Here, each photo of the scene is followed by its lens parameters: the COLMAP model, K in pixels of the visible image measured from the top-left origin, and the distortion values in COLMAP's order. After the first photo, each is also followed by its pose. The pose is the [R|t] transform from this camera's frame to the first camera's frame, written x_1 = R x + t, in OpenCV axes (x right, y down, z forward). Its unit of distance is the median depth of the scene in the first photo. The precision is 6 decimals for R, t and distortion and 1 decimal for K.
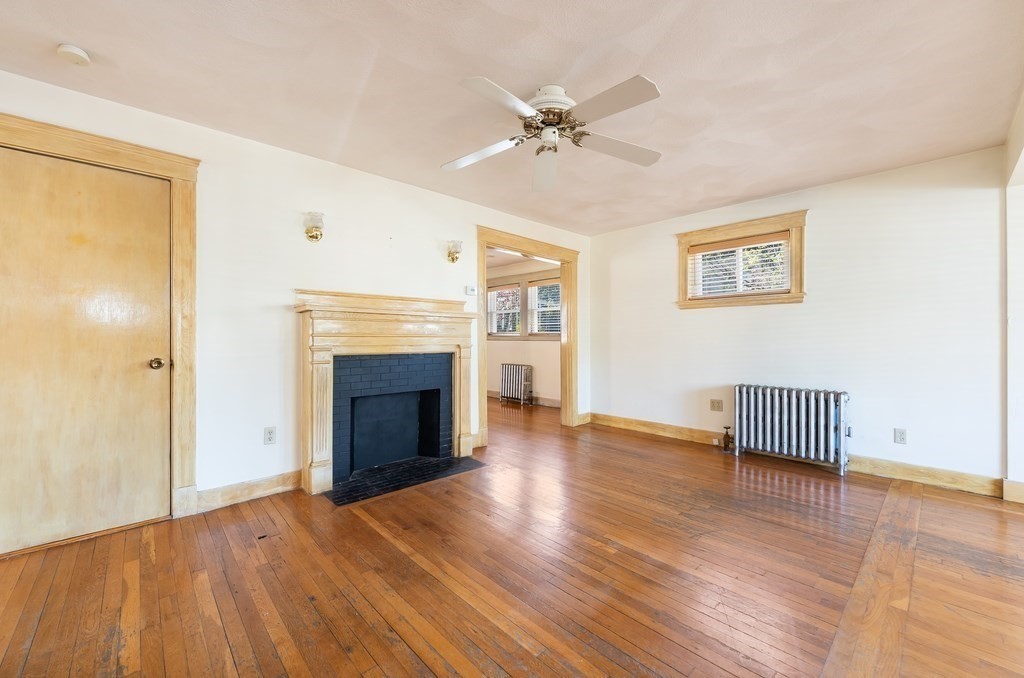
lens RADIAL K [[414.0, 0, 510.5], [0, 414.0, 337.8], [0, 0, 1]] dist [0.000400, 0.000532]
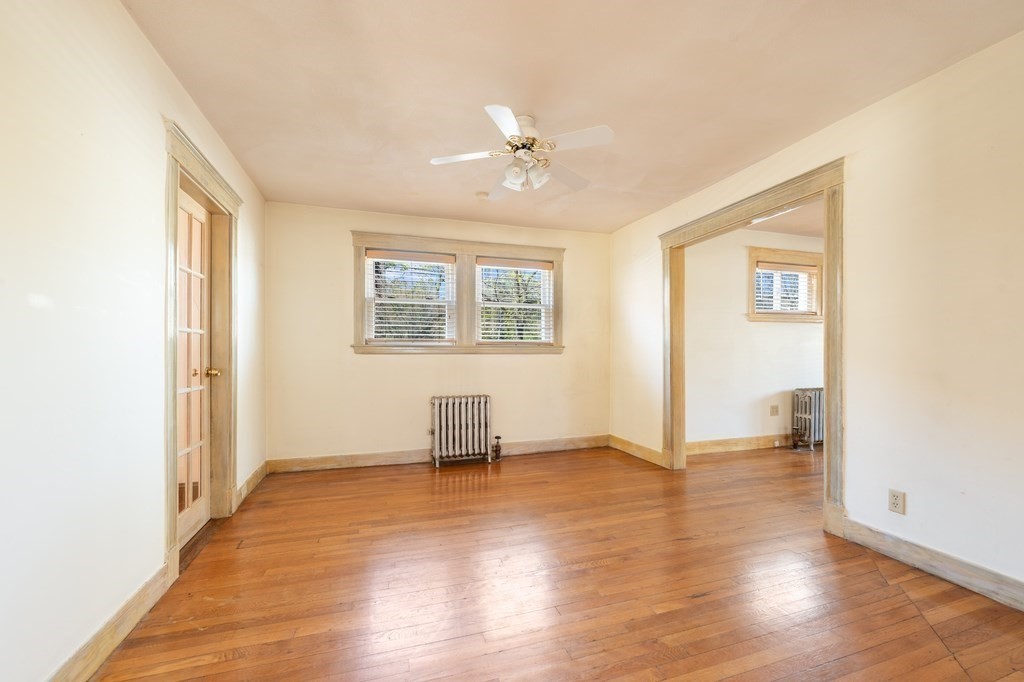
lens RADIAL K [[408.2, 0, 510.5], [0, 408.2, 351.1], [0, 0, 1]] dist [-0.001847, -0.000198]
pose [[0.432914, -0.001189, 0.901435, -0.473920], [0.000411, 0.999999, 0.001122, 0.001767], [-0.901435, -0.000115, 0.432914, 0.700129]]
